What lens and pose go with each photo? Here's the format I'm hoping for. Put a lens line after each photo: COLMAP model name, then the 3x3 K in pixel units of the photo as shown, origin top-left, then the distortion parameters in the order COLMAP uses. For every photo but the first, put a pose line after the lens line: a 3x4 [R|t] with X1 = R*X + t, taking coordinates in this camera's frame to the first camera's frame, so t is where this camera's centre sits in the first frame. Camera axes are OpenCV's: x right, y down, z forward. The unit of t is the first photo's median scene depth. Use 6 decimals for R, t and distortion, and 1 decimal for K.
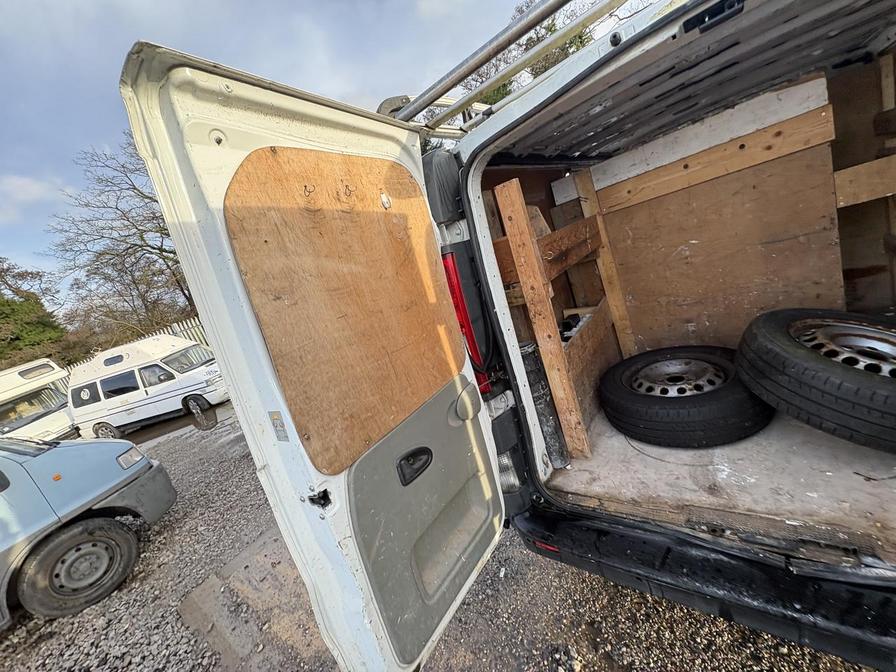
lens RADIAL K [[356.9, 0, 446.1], [0, 356.9, 336.0], [0, 0, 1]] dist [-0.000199, 0.000114]
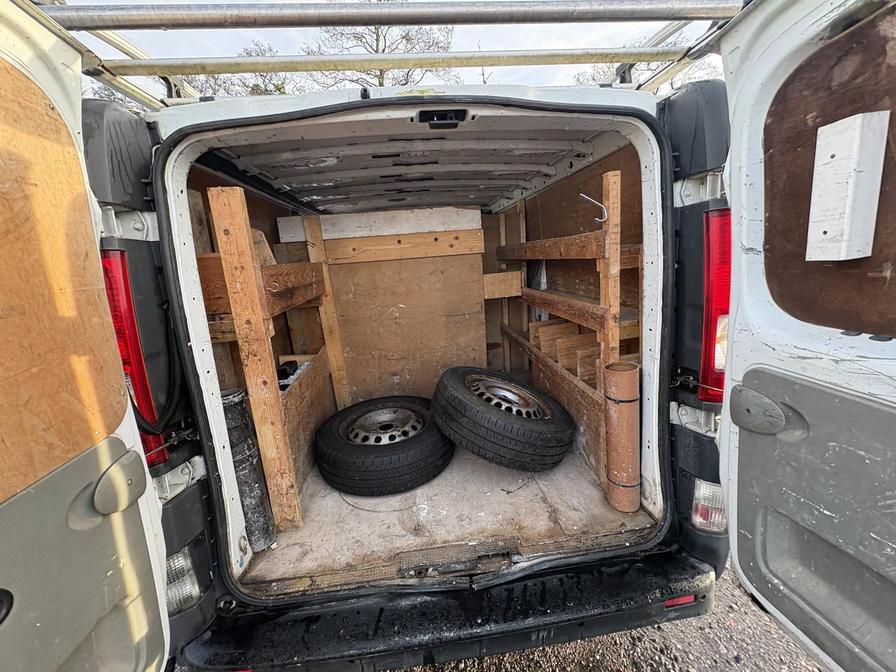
lens RADIAL K [[356.9, 0, 449.0], [0, 356.9, 336.1], [0, 0, 1]] dist [-0.000199, 0.000114]
pose [[0.707510, 0.117616, 0.696847, 0.002125], [-0.011027, 0.987771, -0.155524, 0.019231], [-0.706617, 0.102351, 0.700155, 0.113535]]
